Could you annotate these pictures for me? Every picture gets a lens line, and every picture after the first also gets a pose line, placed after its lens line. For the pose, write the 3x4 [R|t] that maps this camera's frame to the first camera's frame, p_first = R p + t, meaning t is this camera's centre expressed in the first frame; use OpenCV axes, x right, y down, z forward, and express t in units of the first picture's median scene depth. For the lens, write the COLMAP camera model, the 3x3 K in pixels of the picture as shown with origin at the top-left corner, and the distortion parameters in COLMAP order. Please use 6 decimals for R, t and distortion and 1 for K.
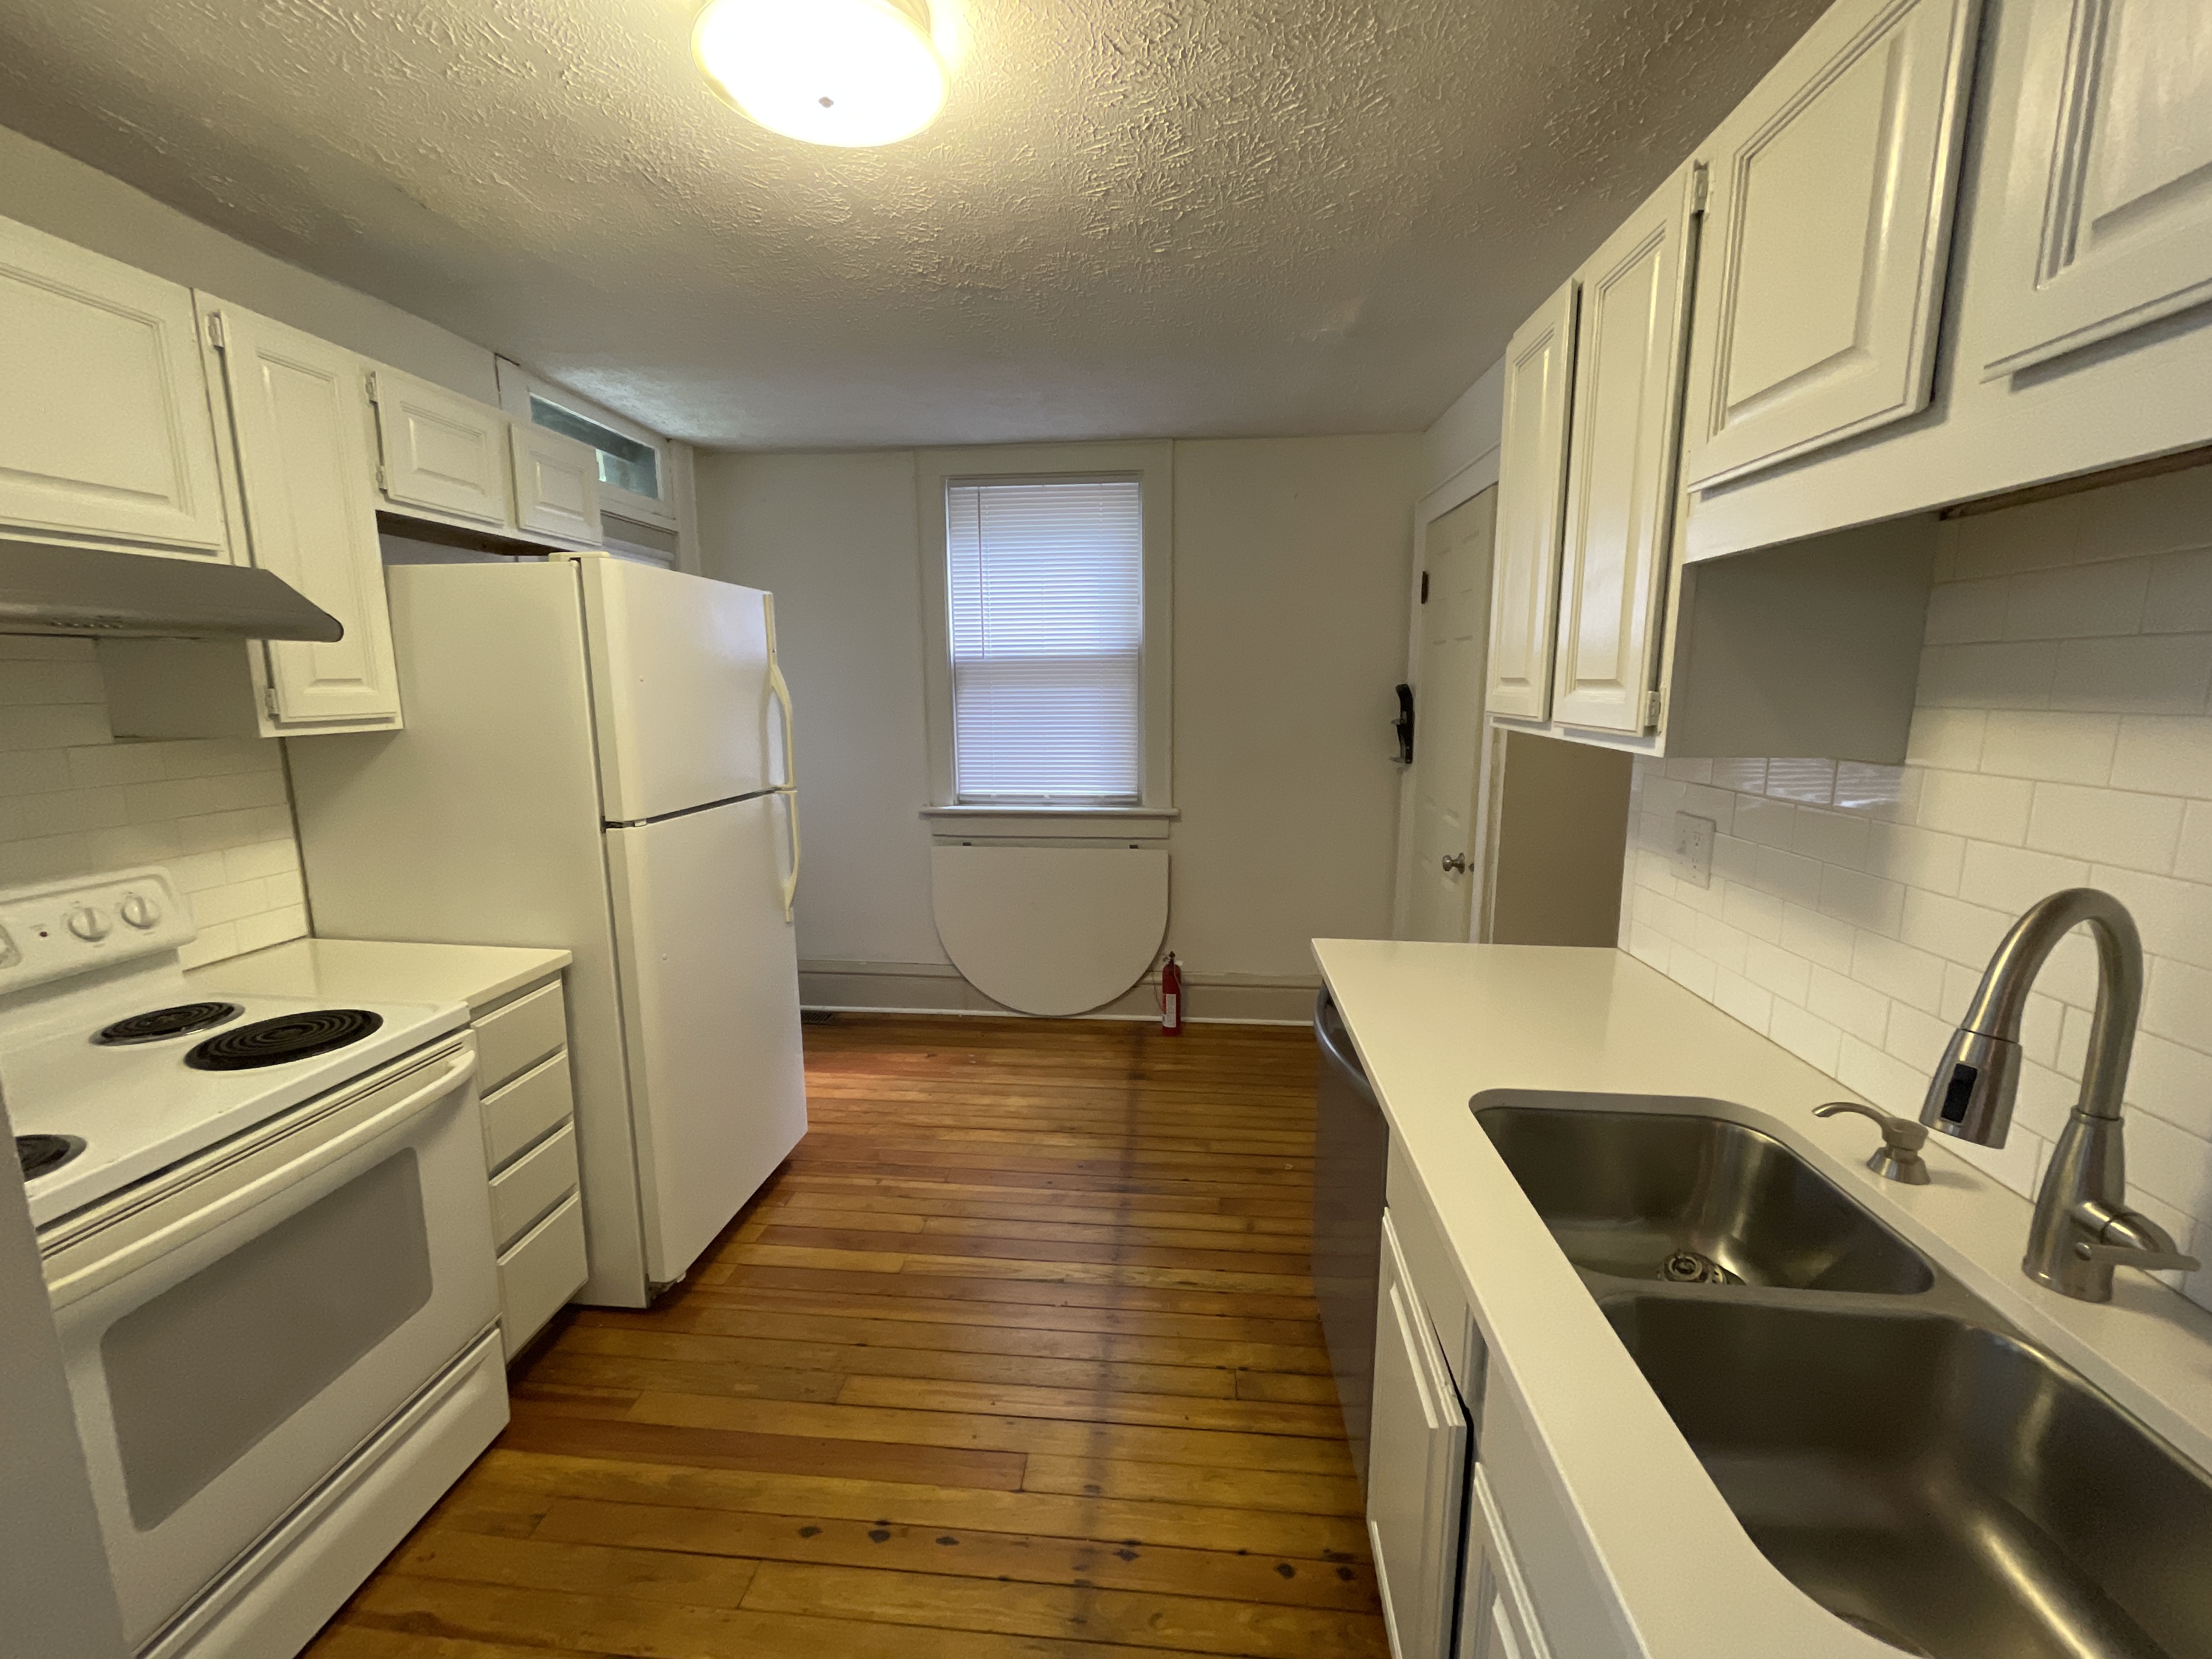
lens RADIAL K [[886.4, 0, 1117.0], [0, 886.4, 826.2], [0, 0, 1]] dist [0.004512, 0.000157]
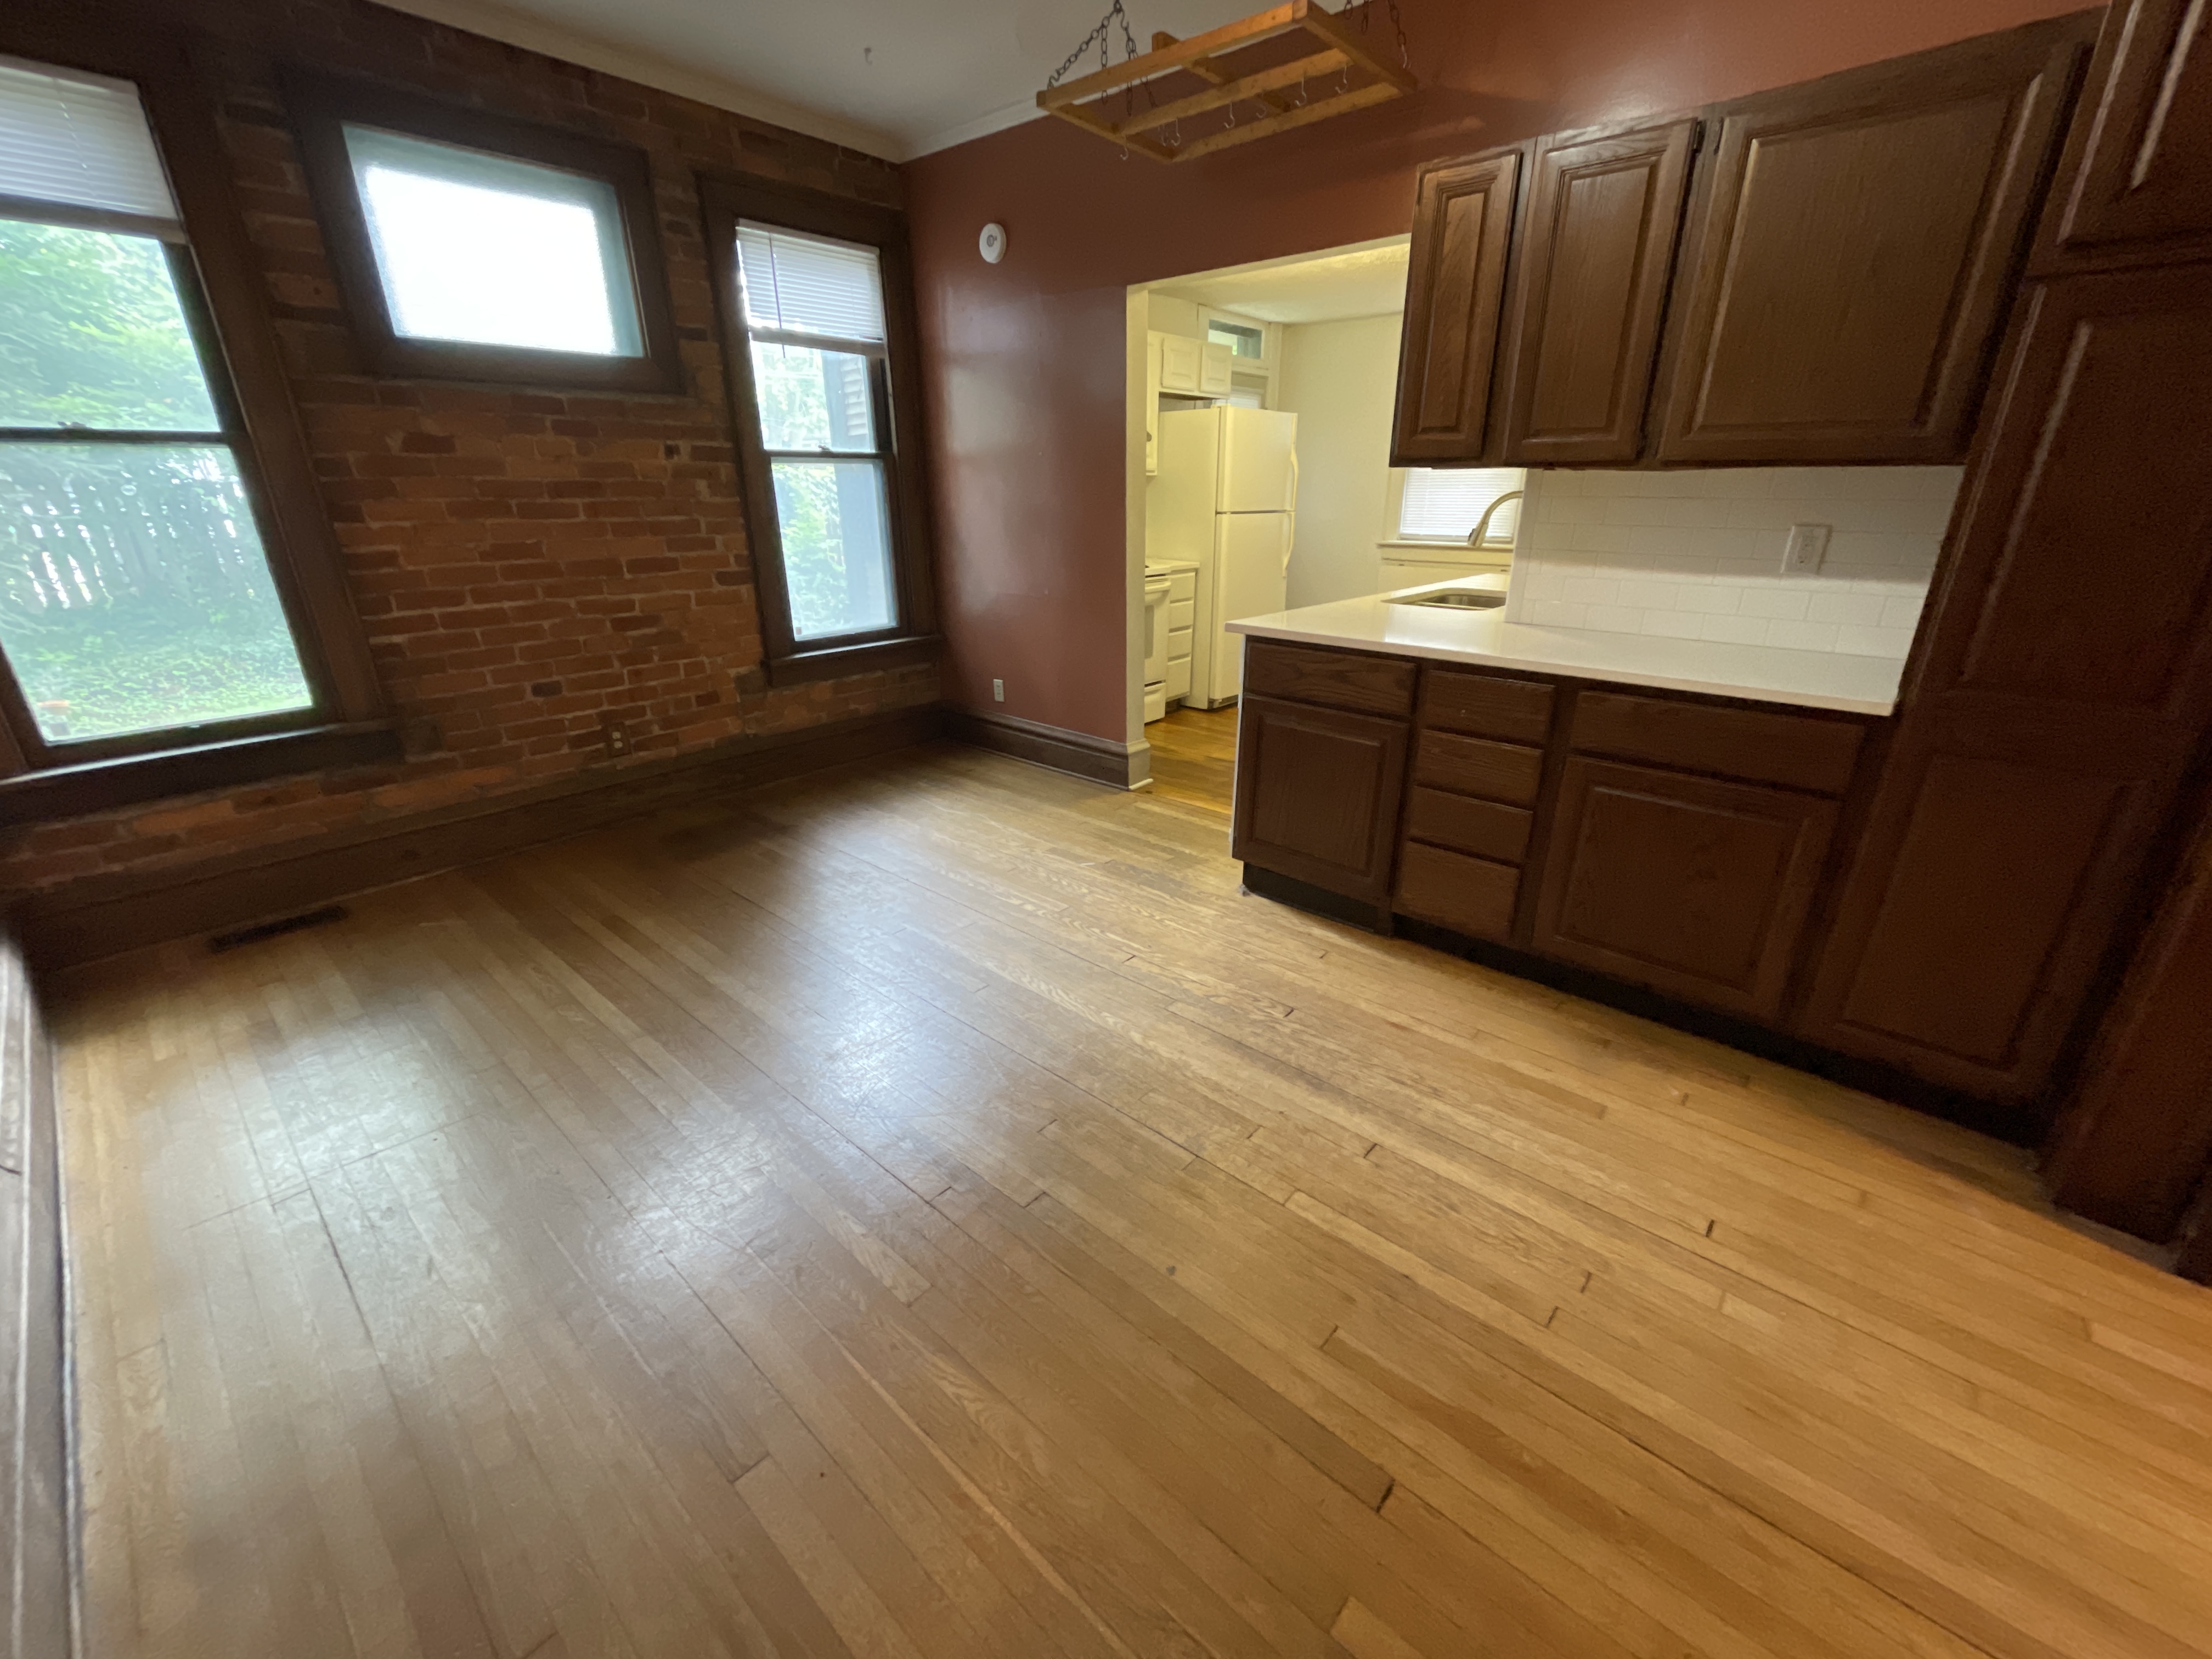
lens RADIAL K [[886.4, 0, 1105.0], [0, 886.4, 837.1], [0, 0, 1]] dist [0.004512, 0.000157]
pose [[0.802531, 0.233051, -0.549210, 0.806611], [-0.101681, 0.960510, 0.259000, 0.262030], [0.587882, -0.152012, 0.794536, -1.396205]]
